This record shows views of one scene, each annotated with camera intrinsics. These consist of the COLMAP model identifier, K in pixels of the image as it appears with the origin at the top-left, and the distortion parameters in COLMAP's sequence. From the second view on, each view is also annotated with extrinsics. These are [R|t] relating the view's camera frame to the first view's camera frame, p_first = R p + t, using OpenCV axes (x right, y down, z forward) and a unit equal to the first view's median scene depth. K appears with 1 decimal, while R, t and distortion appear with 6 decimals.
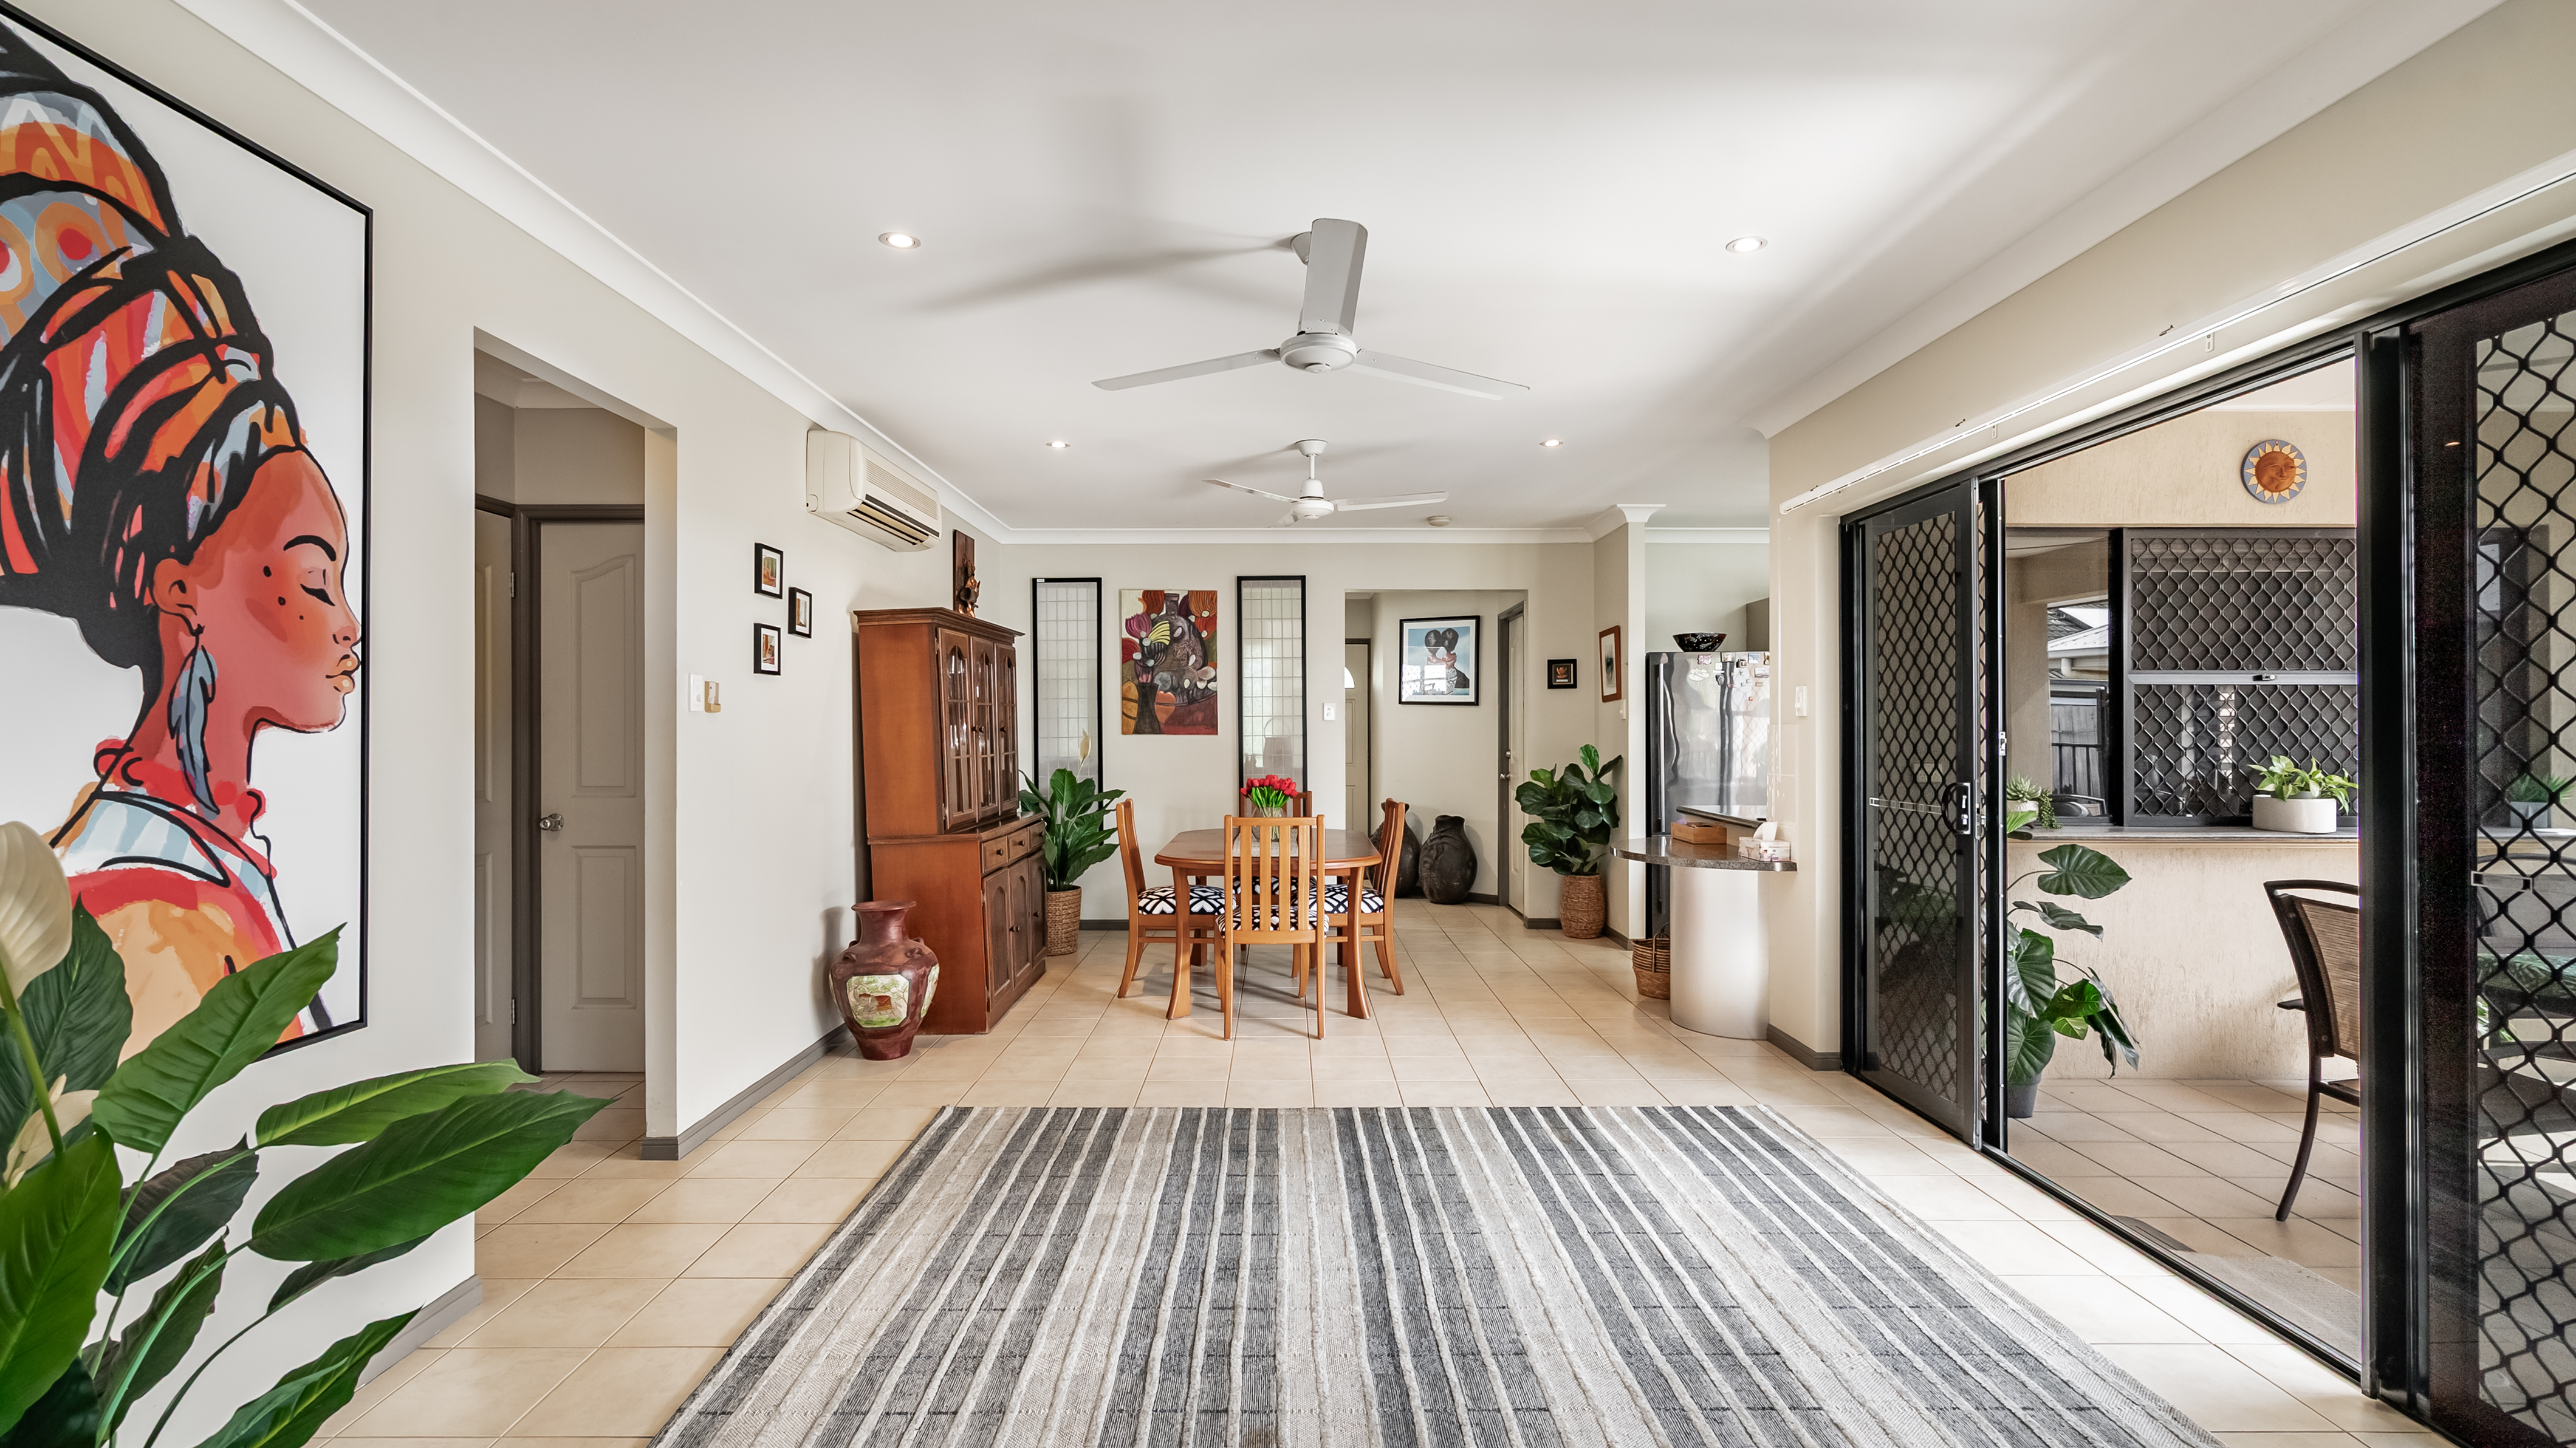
lens RADIAL K [[1180.9, 0, 1282.8], [0, 1180.9, 732.8], [0, 0, 1]] dist [0.001386, 0.000055]
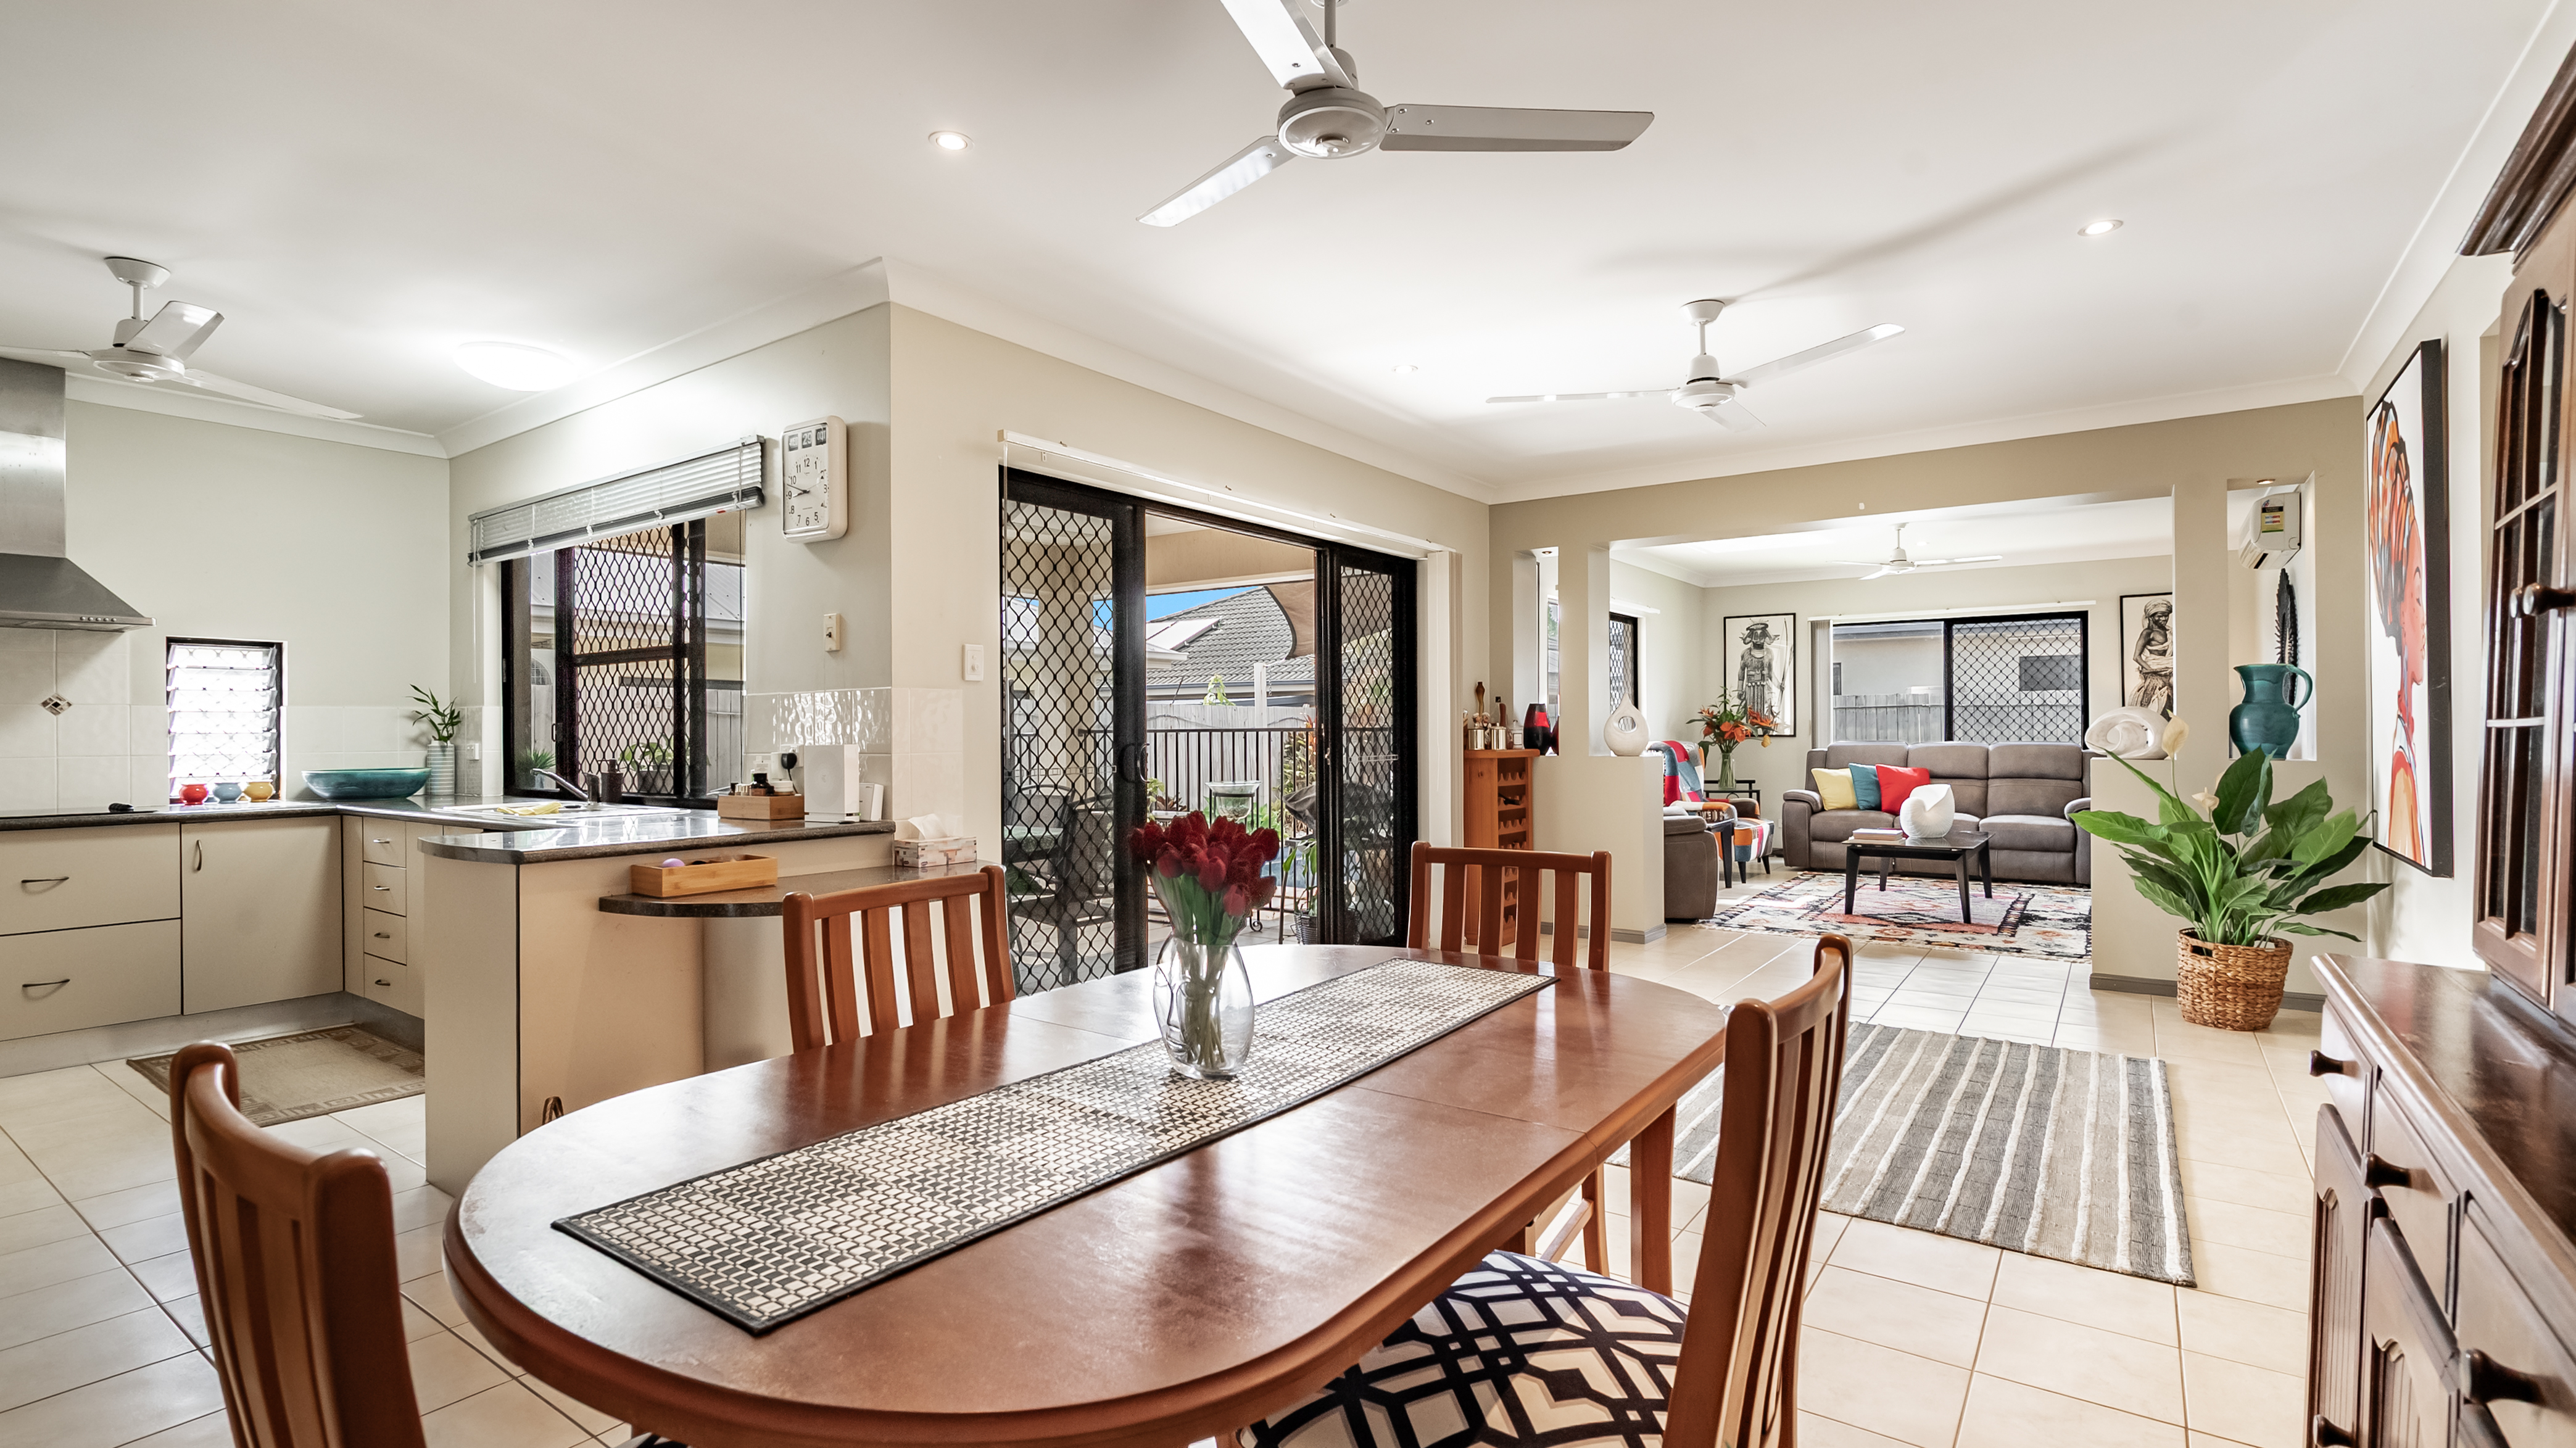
lens RADIAL K [[1181.0, 0, 1286.3], [0, 1181.0, 718.7], [0, 0, 1]] dist [0.001386, 0.000055]
pose [[-0.813337, 0.009711, 0.581712, -0.400234], [0.004937, 0.999940, -0.009789, 0.043484], [-0.581772, -0.005090, -0.813336, 2.679190]]
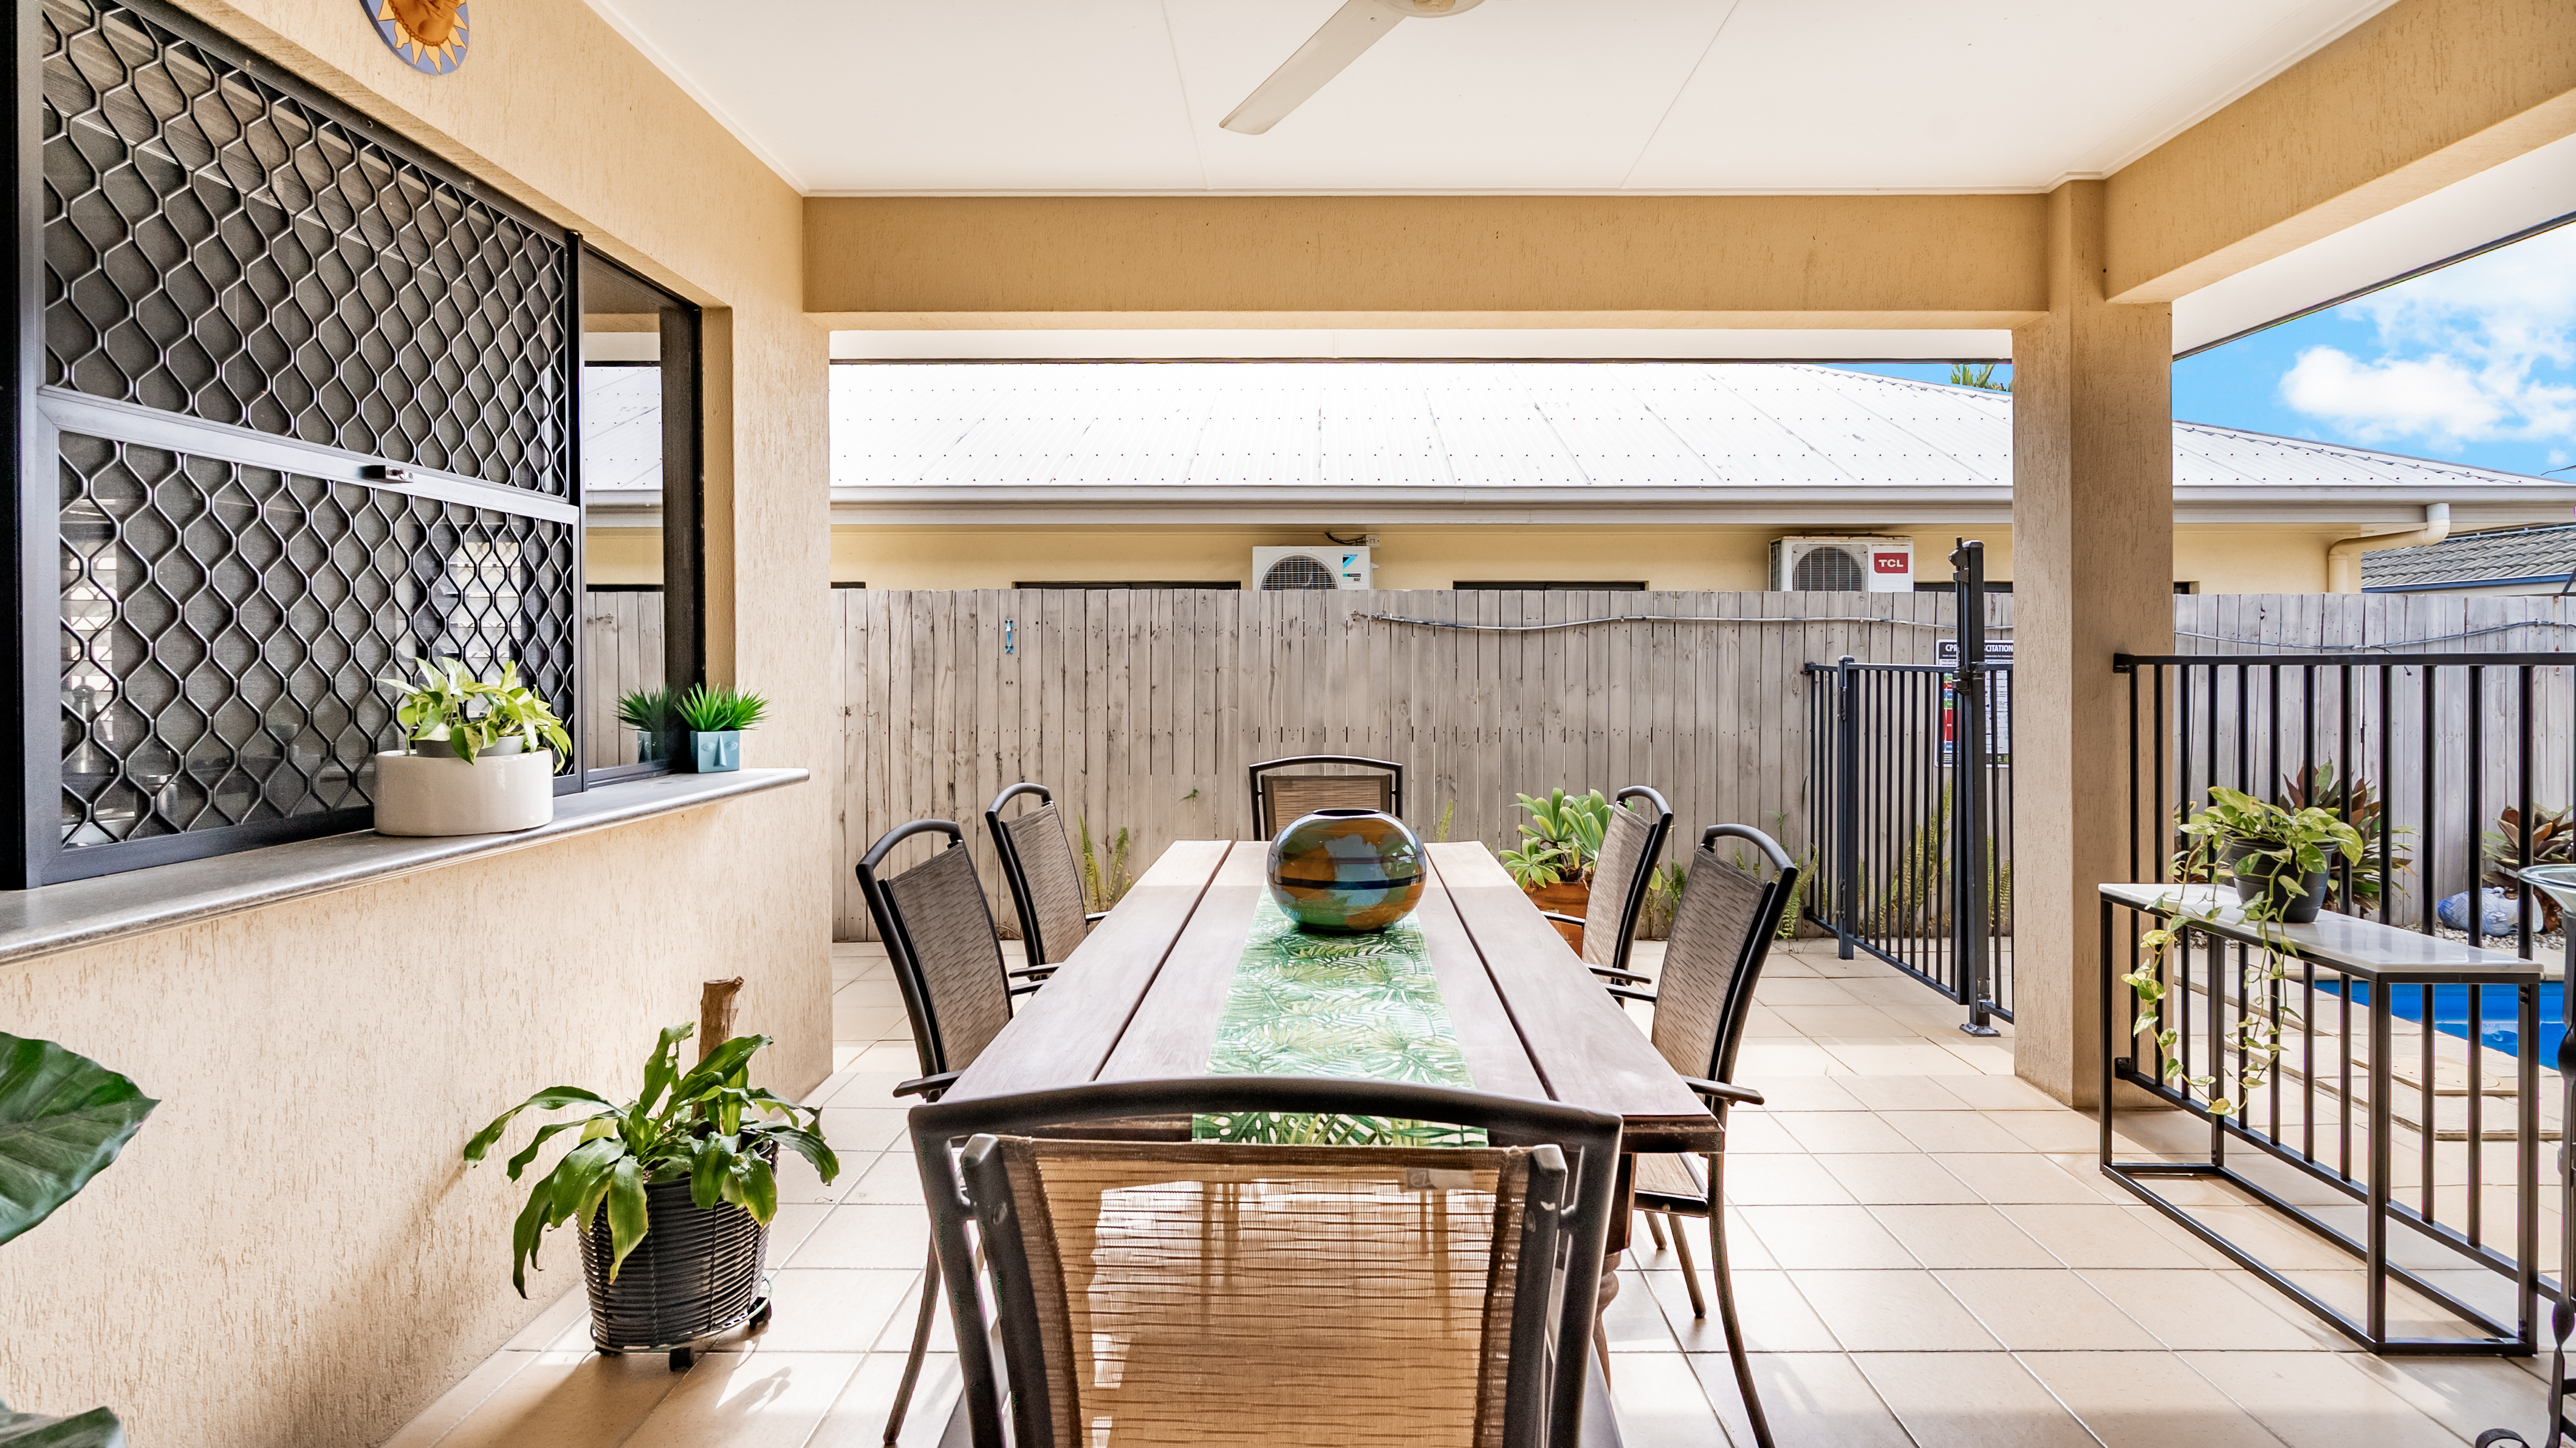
lens RADIAL K [[1180.9, 0, 1311.0], [0, 1180.9, 678.1], [0, 0, 1]] dist [0.001386, 0.000055]
pose [[0.007709, -0.006170, 0.999951, 0.408522], [-0.001315, 0.999980, 0.006181, 0.023542], [-0.999969, -0.001363, 0.007701, 0.664723]]
